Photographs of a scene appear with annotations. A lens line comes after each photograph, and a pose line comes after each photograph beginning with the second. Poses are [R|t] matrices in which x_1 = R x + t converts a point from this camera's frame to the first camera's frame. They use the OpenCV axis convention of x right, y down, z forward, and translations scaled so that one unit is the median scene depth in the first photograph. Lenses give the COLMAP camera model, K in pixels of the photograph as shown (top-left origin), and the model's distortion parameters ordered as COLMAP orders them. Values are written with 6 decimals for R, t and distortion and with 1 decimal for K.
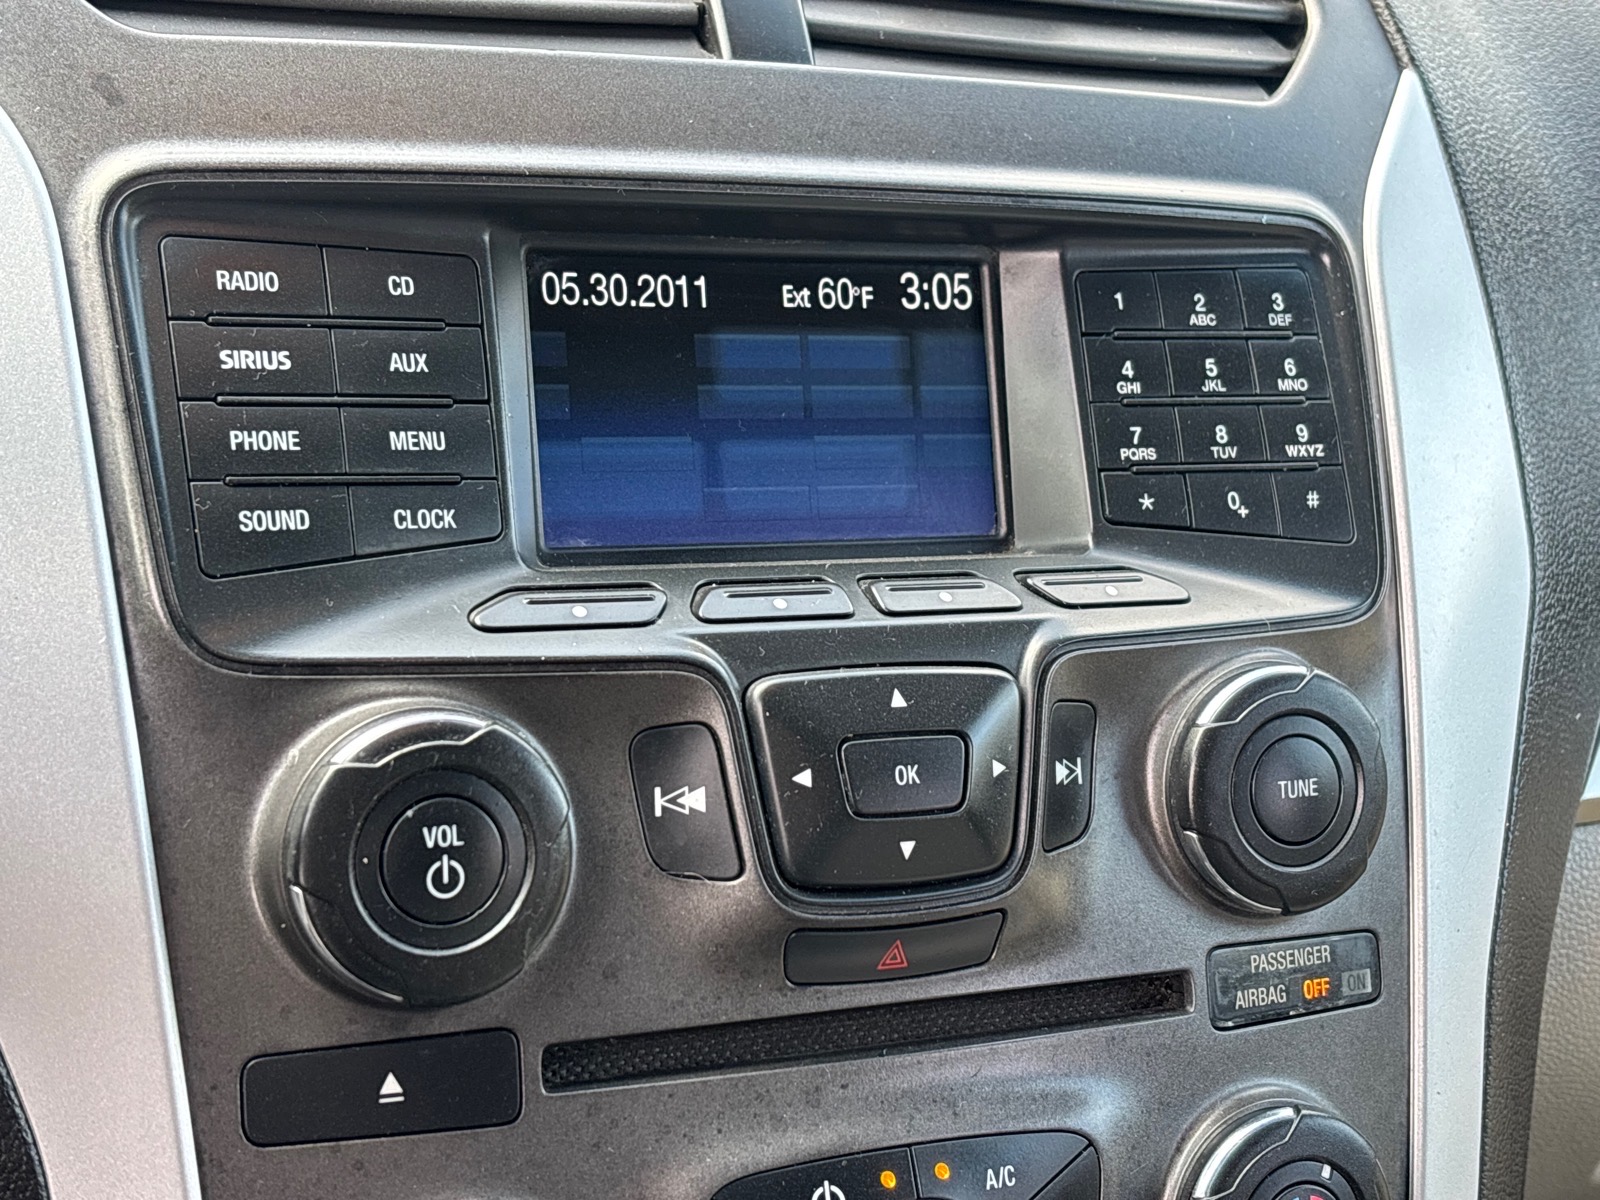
lens RADIAL K [[2484.7, 0, 800.0], [0, 2484.7, 600.0], [0, 0, 1]] dist [0.219771, -1.034710]
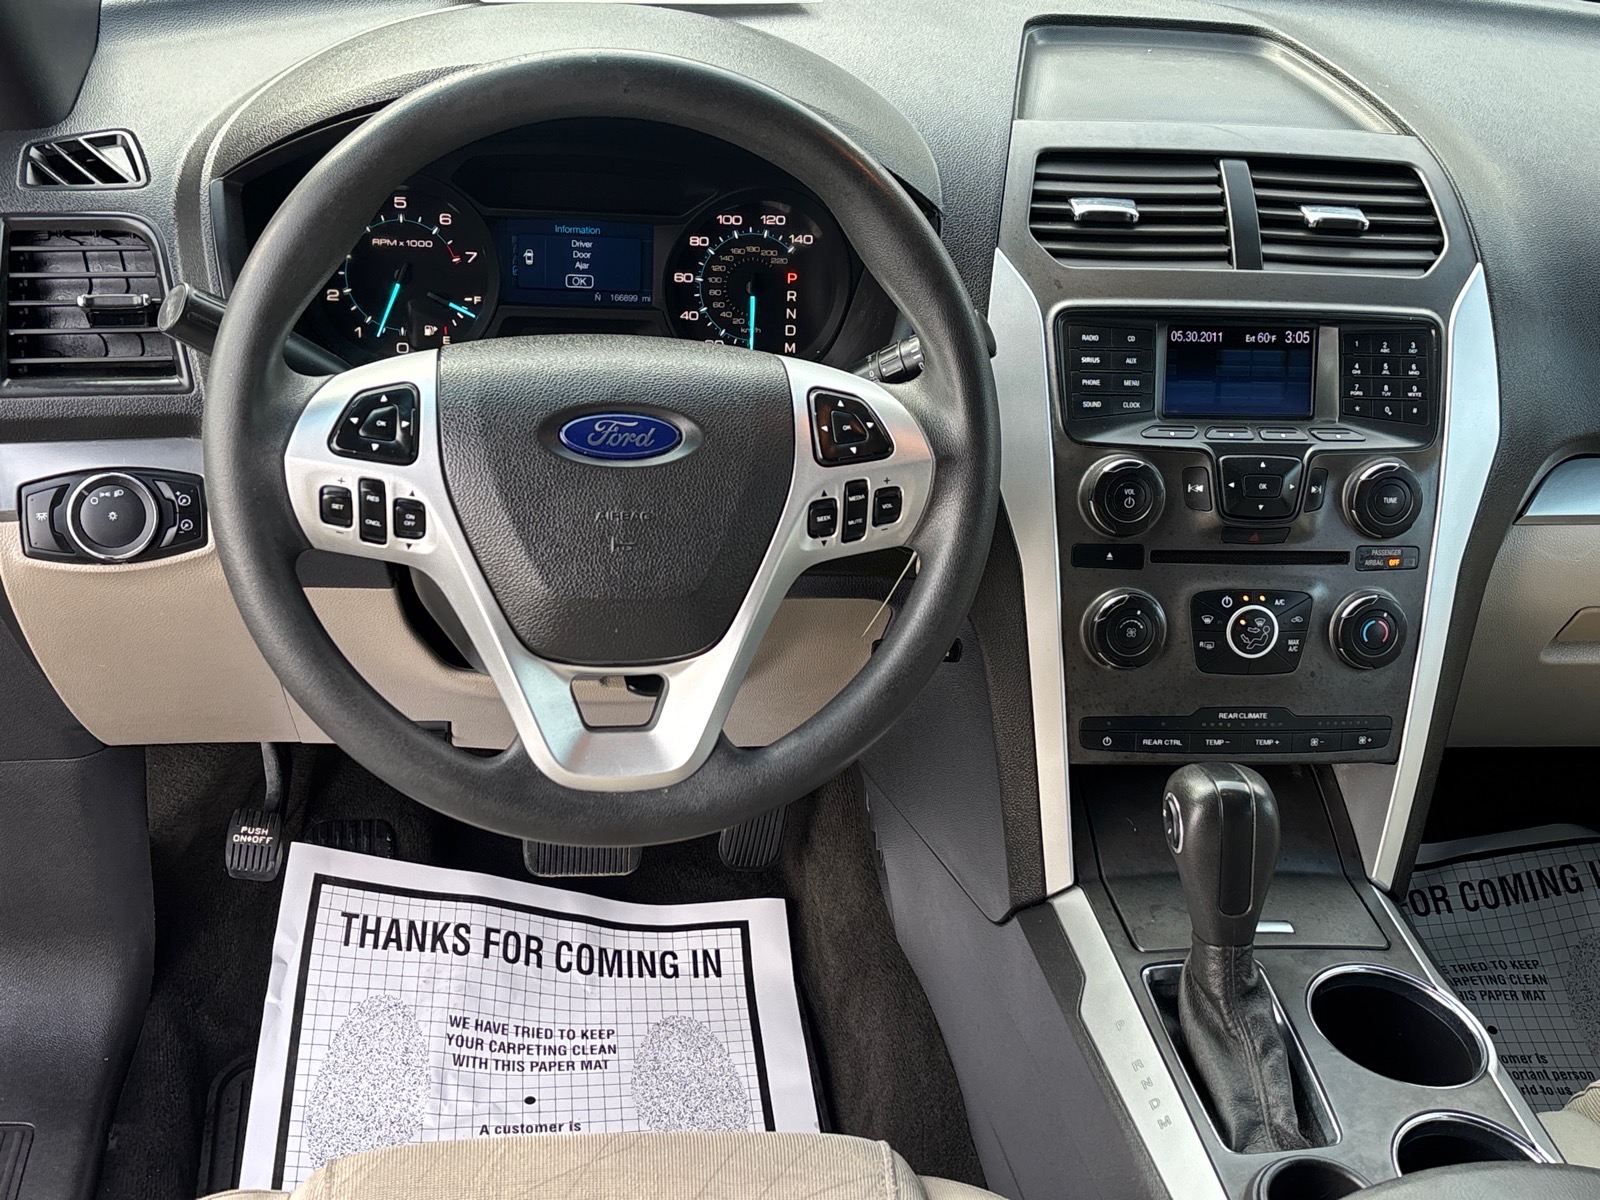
lens RADIAL K [[1863.6, 0, 800.0], [0, 1863.6, 600.0], [0, 0, 1]] dist [0.223547, -0.721247]
pose [[0.955537, 0.103521, -0.276101, 0.163390], [-0.064539, 0.987069, 0.146732, -0.115386], [0.287720, -0.122389, 0.949862, -1.673484]]
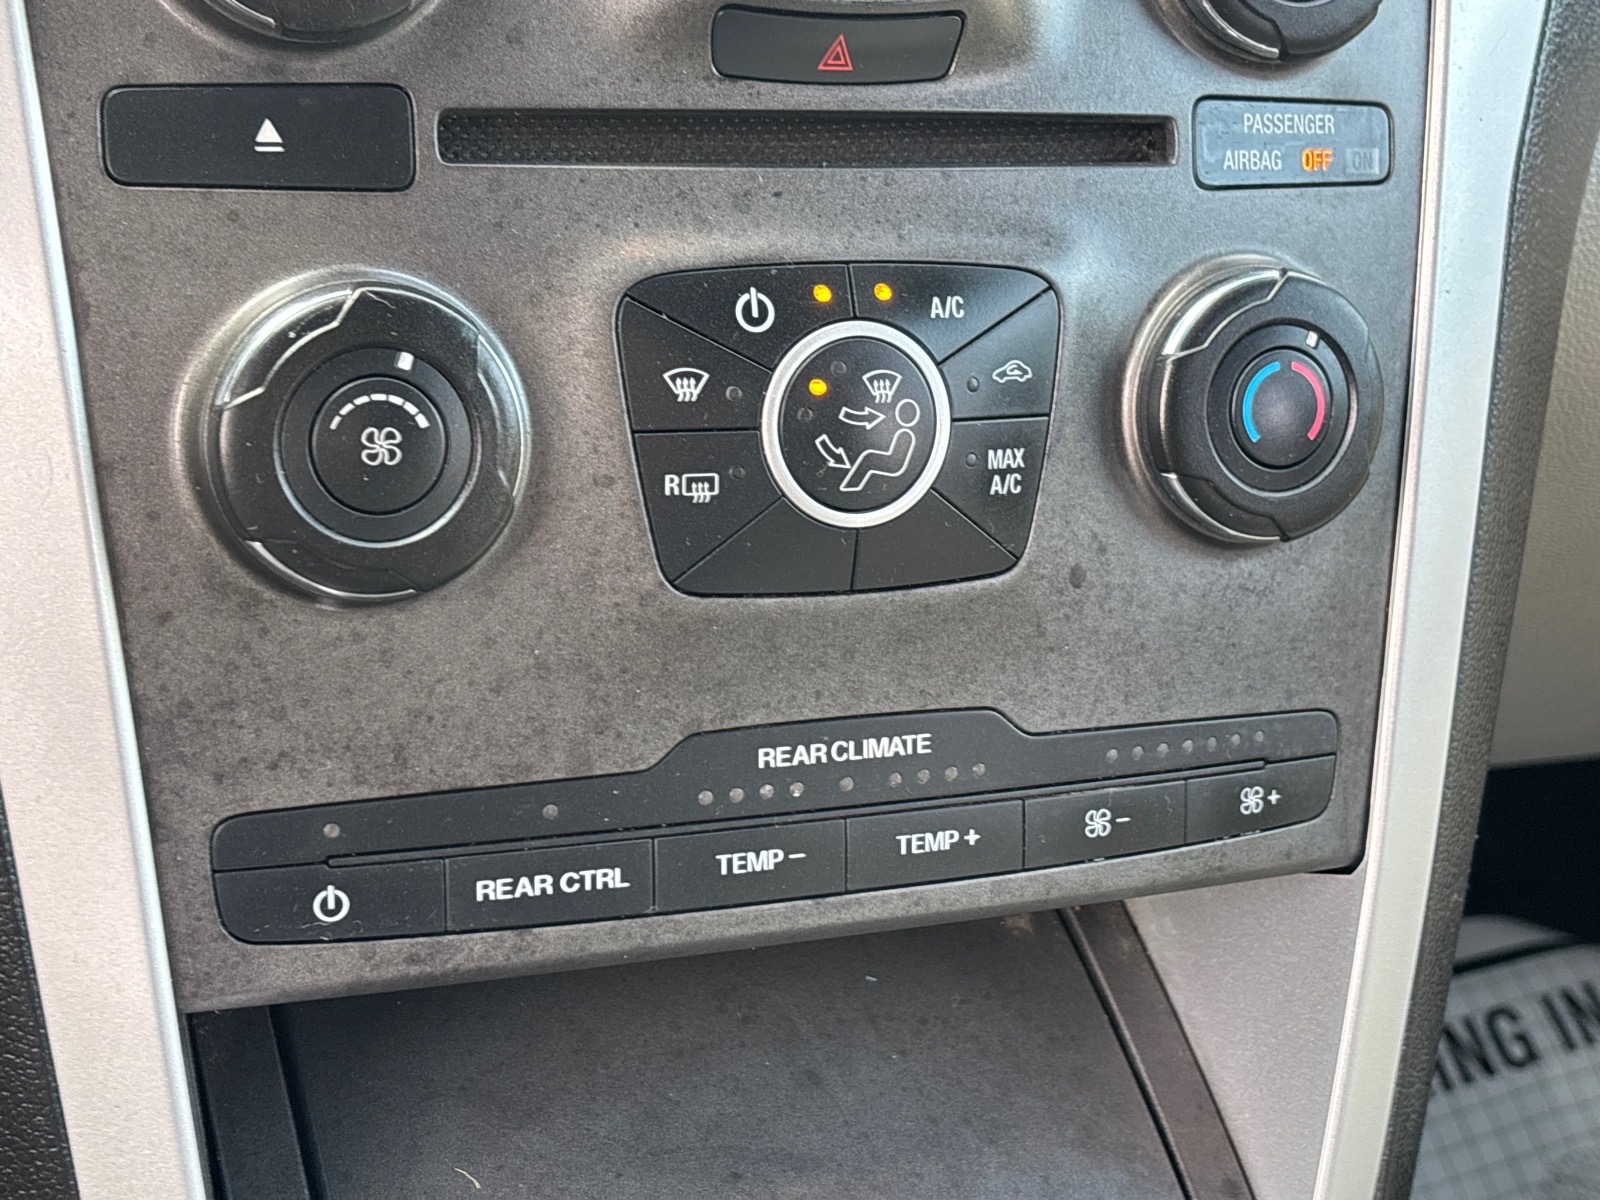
lens RADIAL K [[2484.7, 0, 800.0], [0, 2484.7, 600.0], [0, 0, 1]] dist [0.219771, -1.034710]
pose [[0.998723, 0.026146, -0.043227, 0.066930], [-0.020542, 0.991901, 0.125339, 0.218978], [0.046154, -0.124291, 0.991172, 0.072772]]
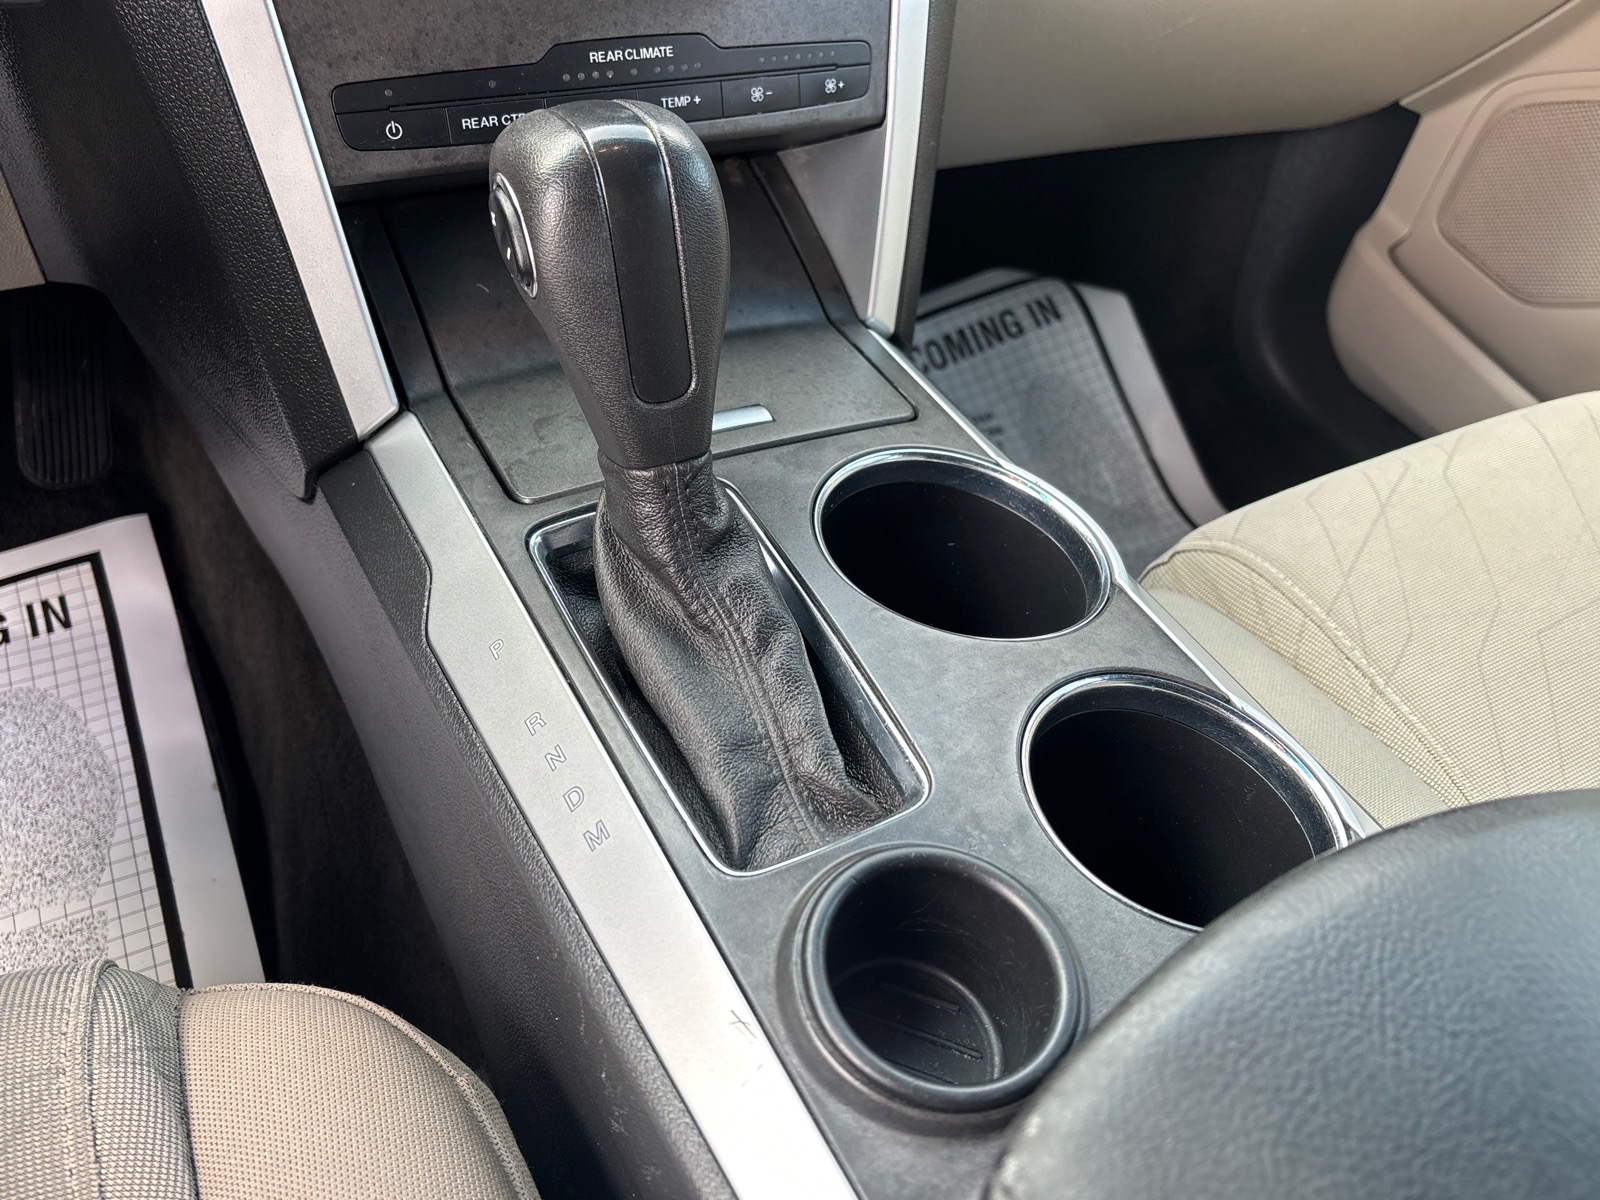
lens RADIAL K [[1283.7, 0, 800.0], [0, 1283.7, 600.0], [0, 0, 1]] dist [0.053449, -0.080167]
pose [[0.998225, -0.049078, 0.033745, 0.121094], [0.031099, 0.912696, 0.407455, 0.369840], [-0.050796, -0.405682, 0.912602, -0.119804]]
